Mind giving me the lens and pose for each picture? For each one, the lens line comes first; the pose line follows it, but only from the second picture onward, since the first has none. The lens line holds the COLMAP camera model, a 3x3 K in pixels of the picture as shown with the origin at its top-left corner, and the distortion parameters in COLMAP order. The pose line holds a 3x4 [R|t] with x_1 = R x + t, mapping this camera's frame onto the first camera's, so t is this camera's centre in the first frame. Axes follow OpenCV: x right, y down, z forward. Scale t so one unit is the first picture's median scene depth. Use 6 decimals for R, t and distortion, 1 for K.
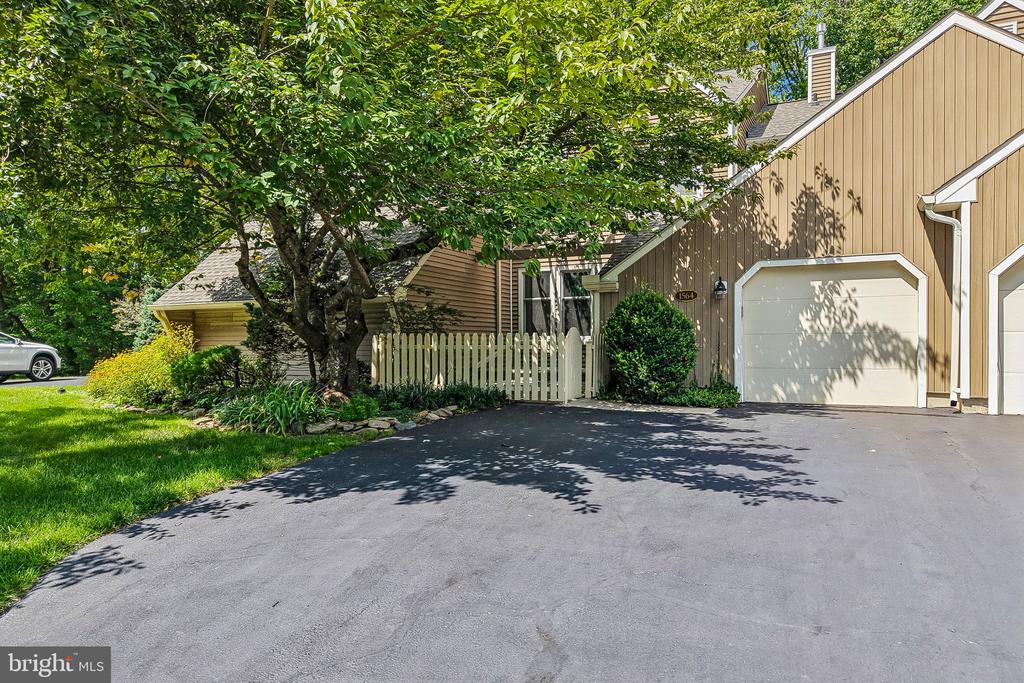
lens RADIAL K [[688.6, 0, 512.0], [0, 688.6, 339.4], [0, 0, 1]] dist [0.030962, -0.033928]
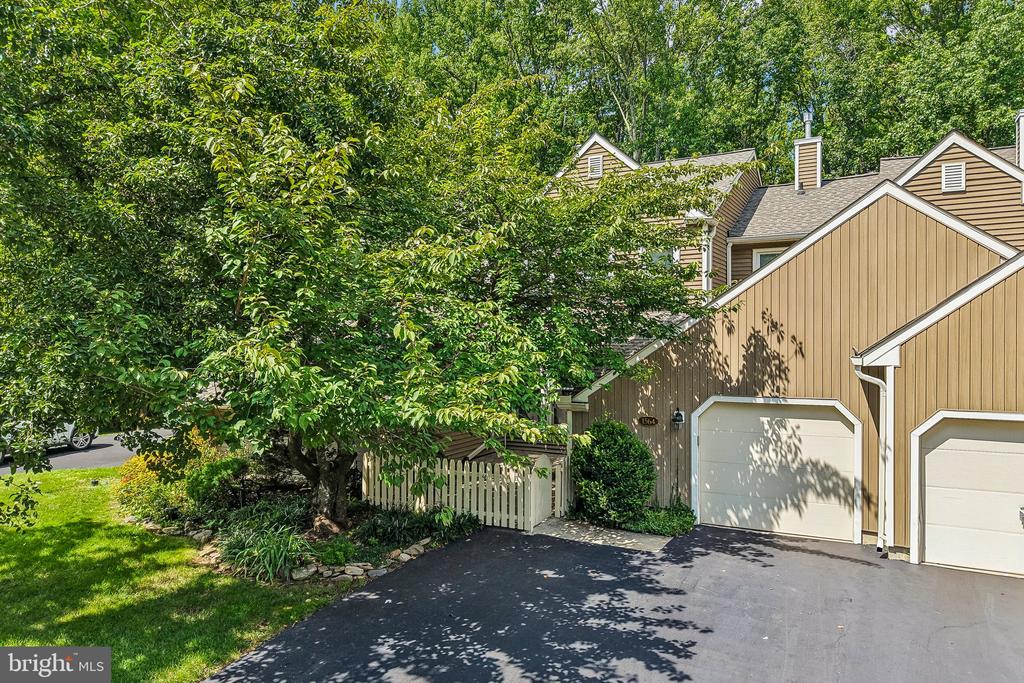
lens RADIAL K [[688.6, 0, 511.9], [0, 688.6, 338.1], [0, 0, 1]] dist [0.030962, -0.033928]
pose [[0.998738, 0.000142, -0.050232, 0.099811], [-0.000326, 0.999993, -0.003650, -0.206630], [0.050232, 0.003662, 0.998731, -0.103860]]
